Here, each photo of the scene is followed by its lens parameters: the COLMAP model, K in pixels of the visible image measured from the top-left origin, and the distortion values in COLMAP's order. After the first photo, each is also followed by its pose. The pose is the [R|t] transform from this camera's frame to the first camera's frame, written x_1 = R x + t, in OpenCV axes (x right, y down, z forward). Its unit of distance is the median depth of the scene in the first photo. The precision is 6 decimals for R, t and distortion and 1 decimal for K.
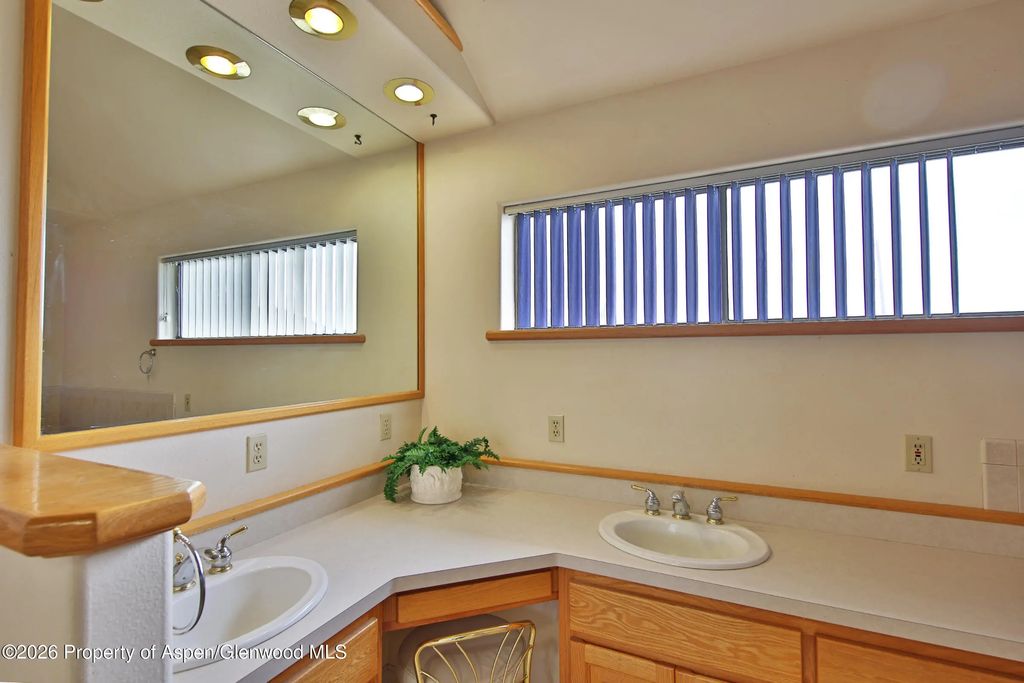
lens RADIAL K [[466.3, 0, 512.0], [0, 466.3, 341.5], [0, 0, 1]] dist [0.000678, -0.000014]
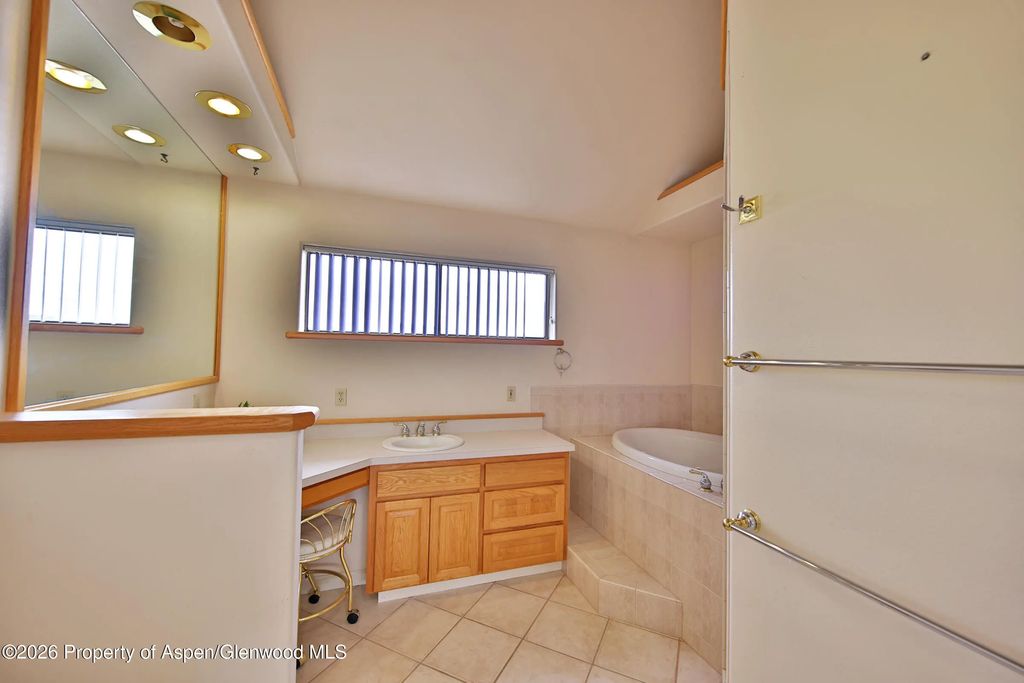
lens RADIAL K [[395.1, 0, 516.9], [0, 395.1, 340.1], [0, 0, 1]] dist [0.006076, -0.000119]
pose [[0.700003, 0.039253, 0.713060, -0.550456], [-0.041779, 0.999029, -0.013981, -0.010097], [-0.712917, -0.020005, 0.700963, -0.428068]]
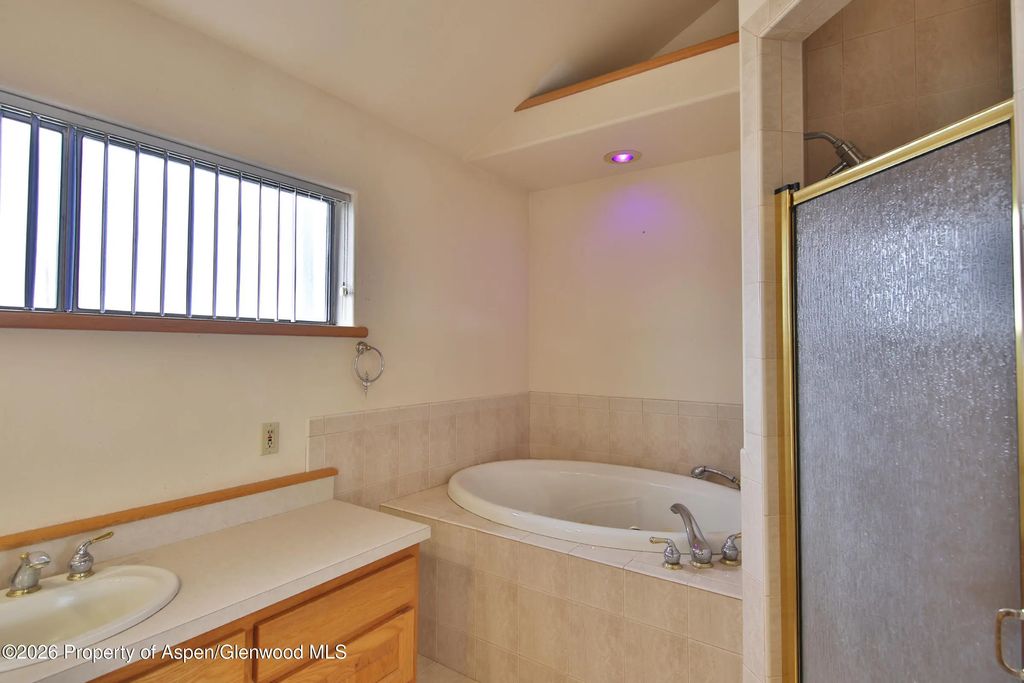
lens RADIAL K [[515.9, 0, 516.4], [0, 515.9, 332.2], [0, 0, 1]] dist [-0.000723, -0.000252]
pose [[0.161384, 0.038822, 0.986128, -0.285526], [-0.029832, 0.998961, -0.034445, 0.003321], [-0.986441, -0.023859, 0.162375, 0.186462]]
